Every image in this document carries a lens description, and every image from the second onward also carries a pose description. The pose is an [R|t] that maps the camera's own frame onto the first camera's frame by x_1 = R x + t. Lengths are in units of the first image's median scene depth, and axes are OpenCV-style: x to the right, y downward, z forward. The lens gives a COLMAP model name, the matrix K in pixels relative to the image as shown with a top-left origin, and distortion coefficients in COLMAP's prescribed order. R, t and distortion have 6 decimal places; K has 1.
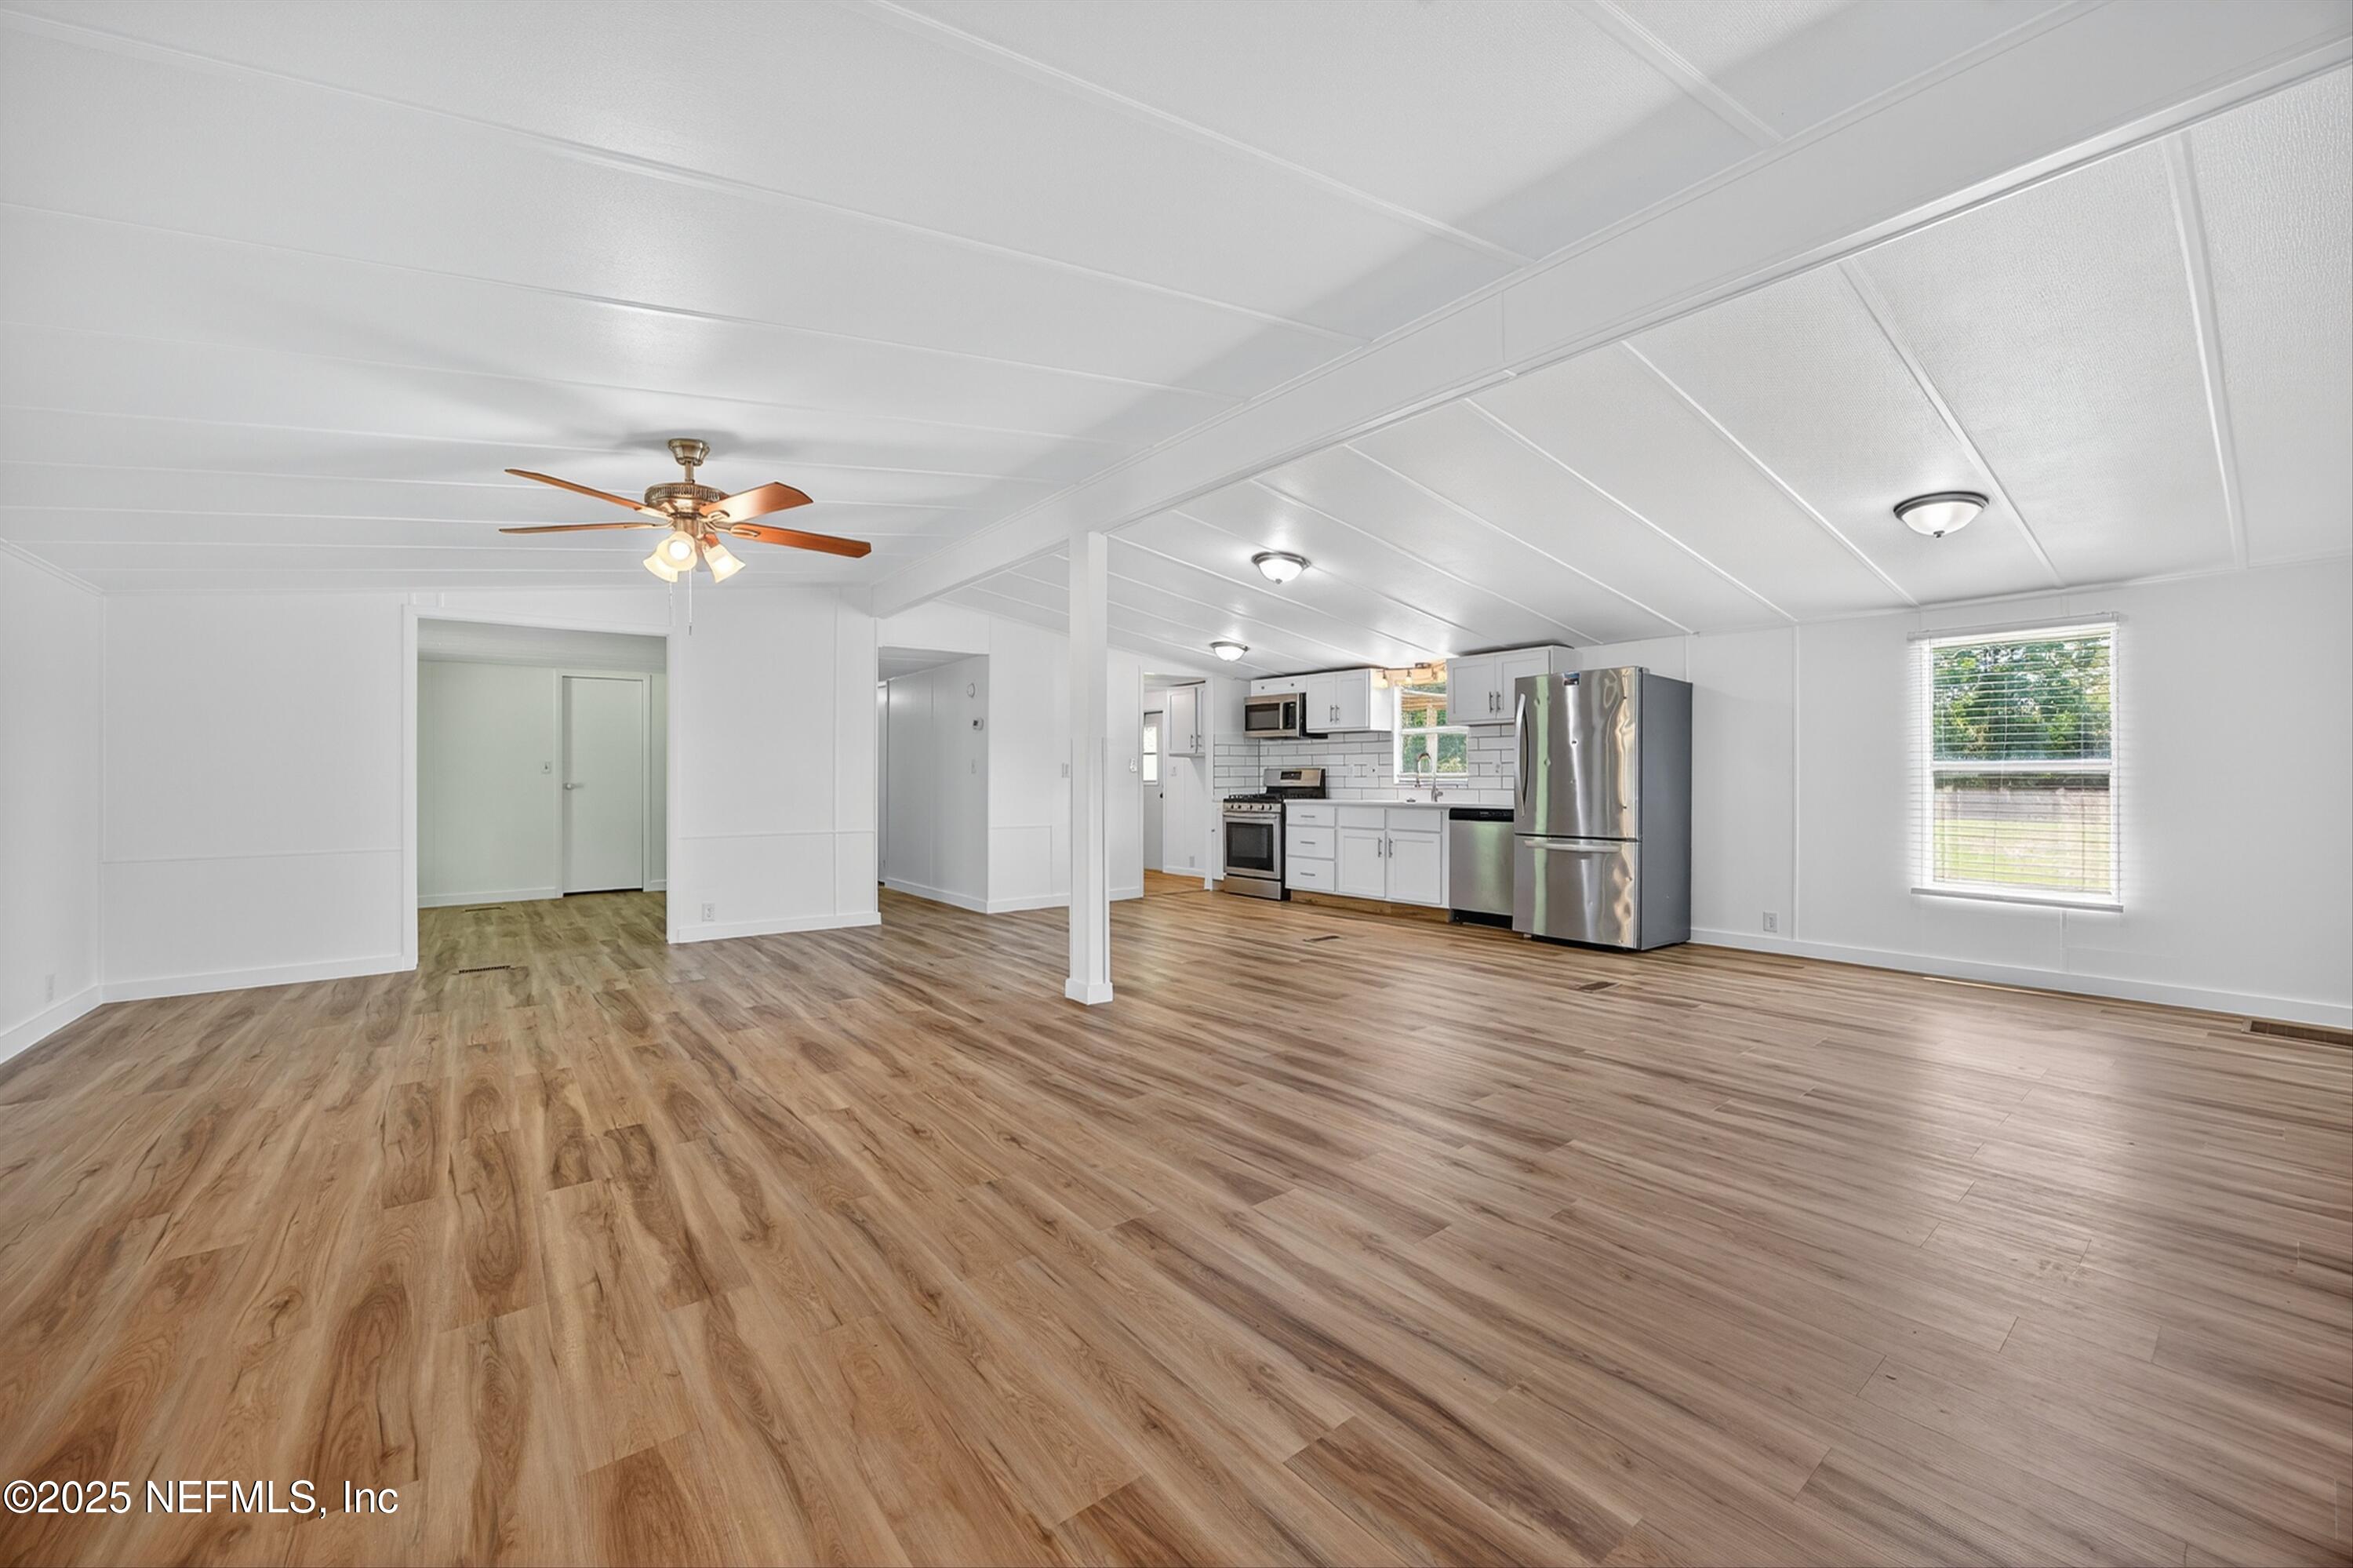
lens RADIAL K [[904.0, 0, 1181.1], [0, 904.0, 773.7], [0, 0, 1]] dist [-0.007079, 0.000596]
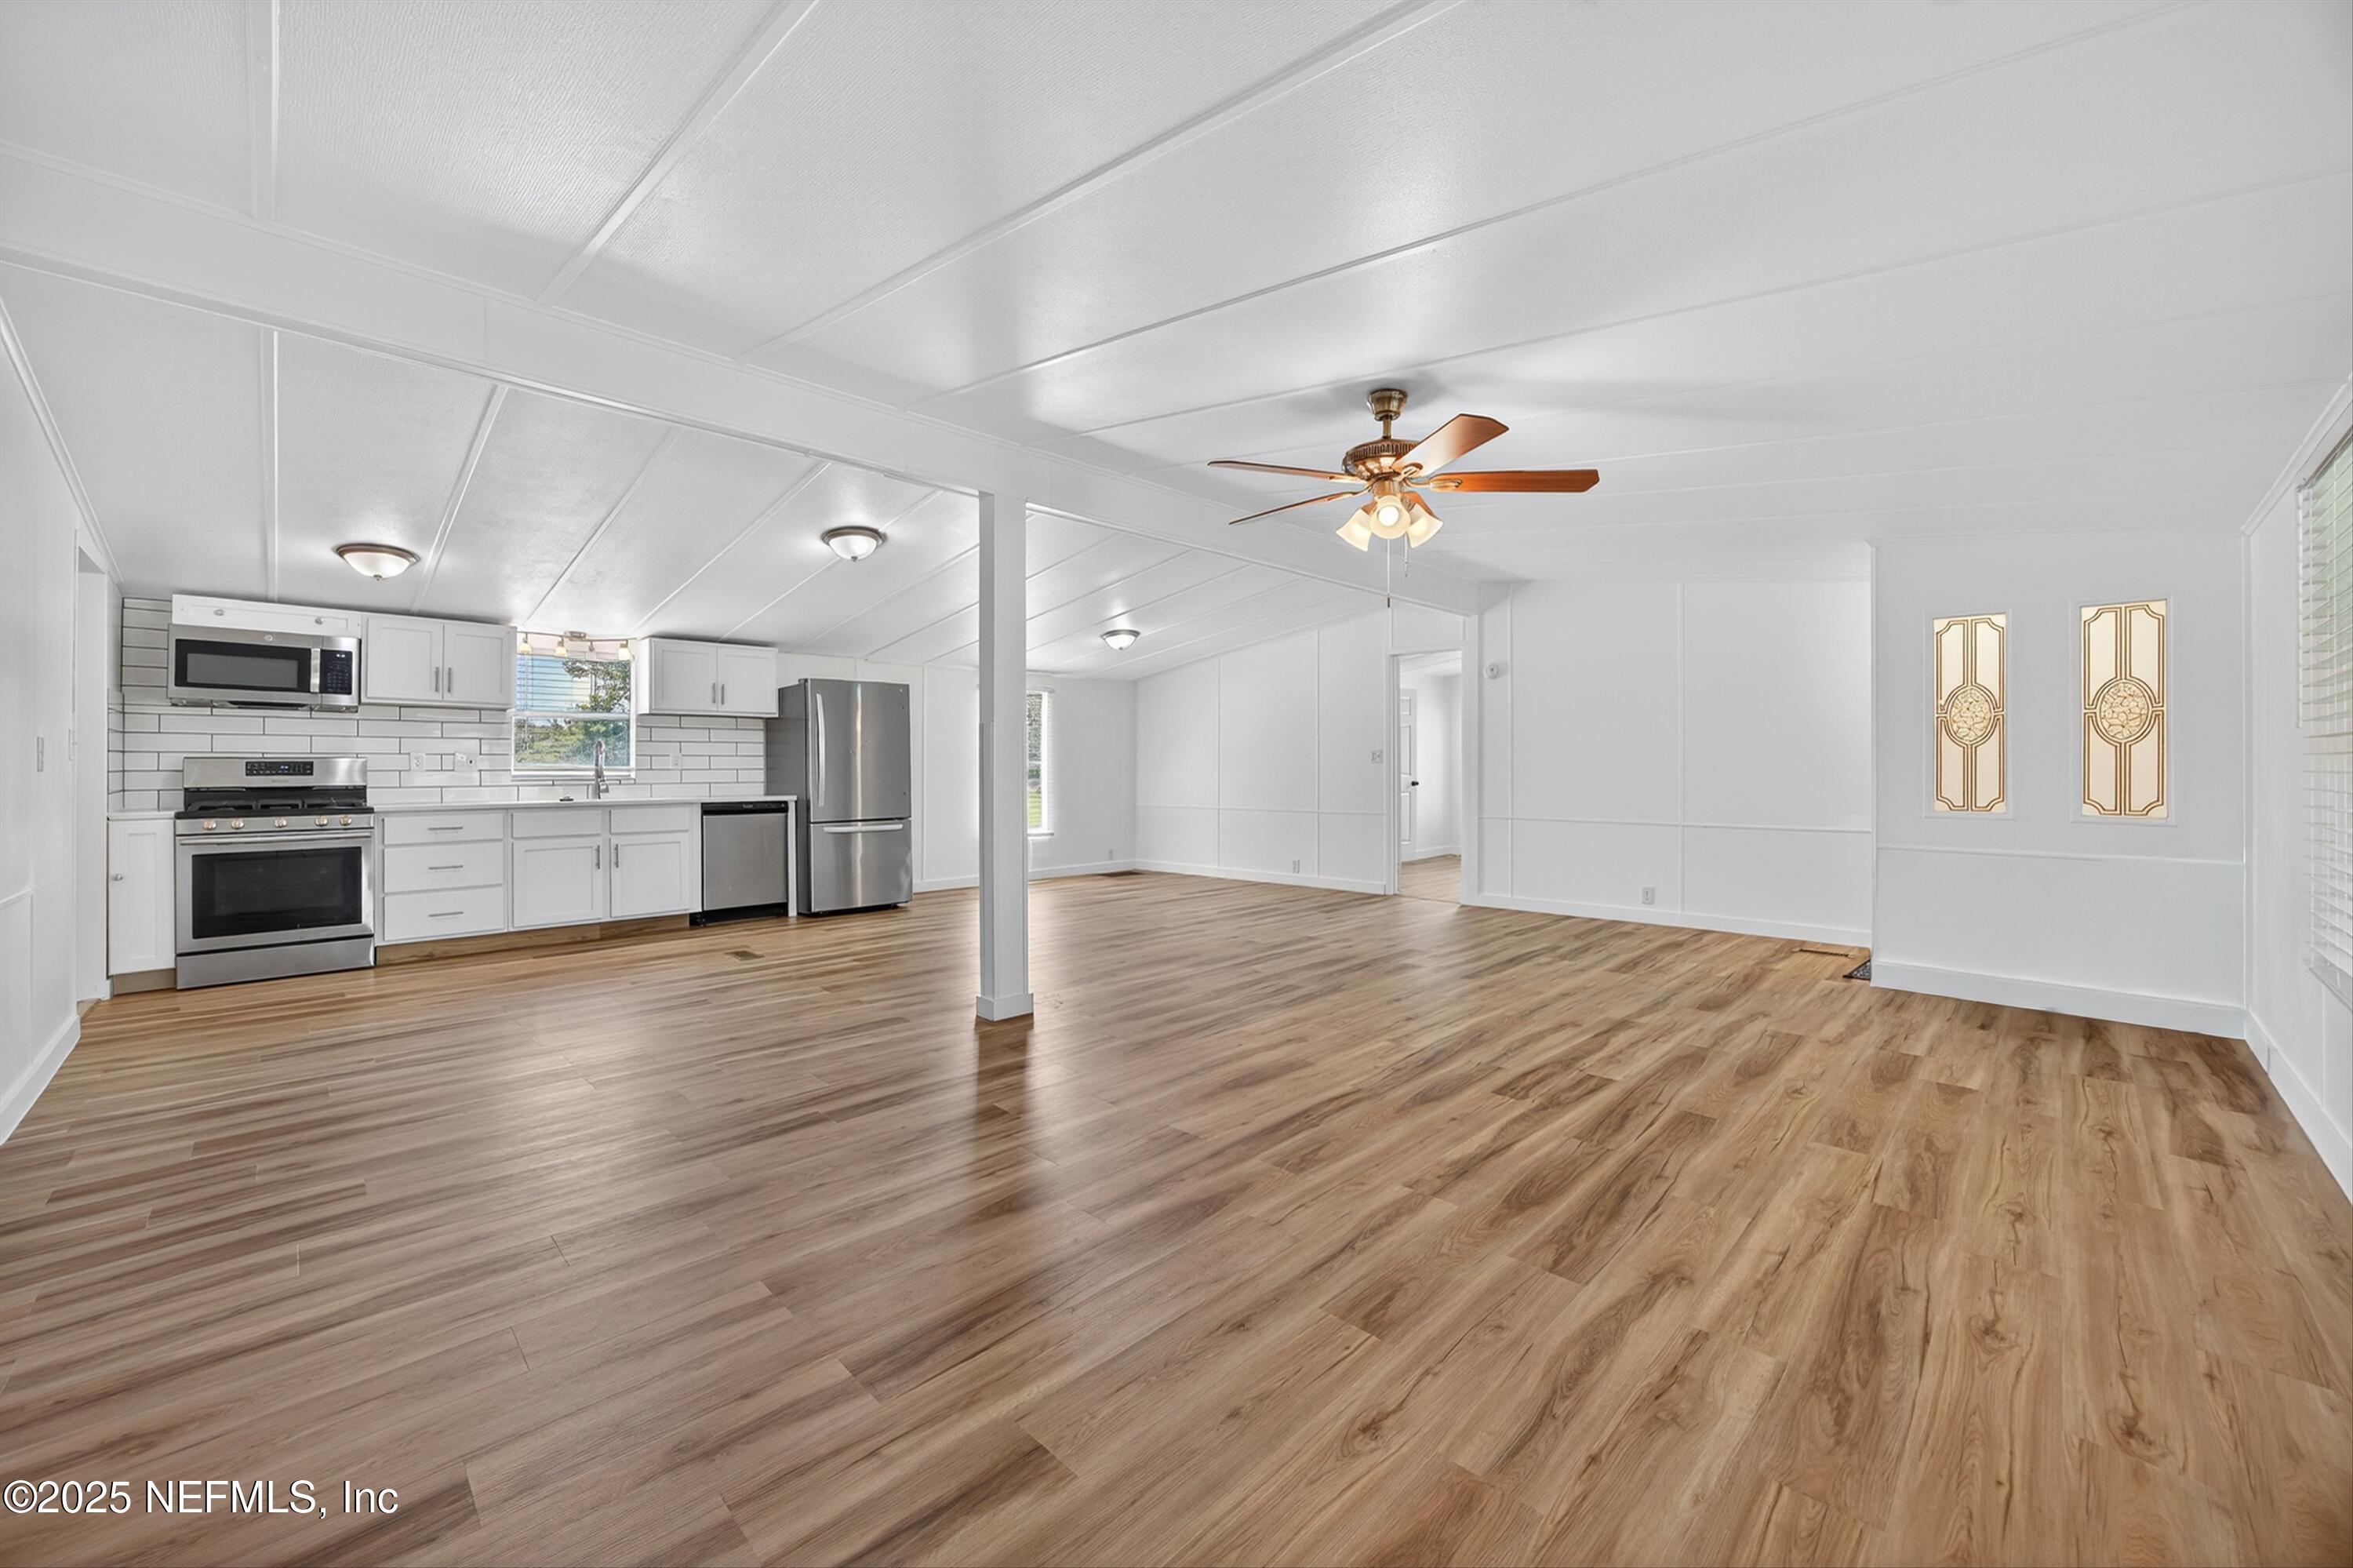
lens RADIAL K [[884.8, 0, 1163.2], [0, 884.8, 769.7], [0, 0, 1]] dist [-0.019418, 0.000270]
pose [[-0.103991, 0.001300, 0.994577, -1.227312], [-0.000171, 0.999999, -0.001325, 0.007541], [-0.994578, -0.000308, -0.103991, 1.152590]]
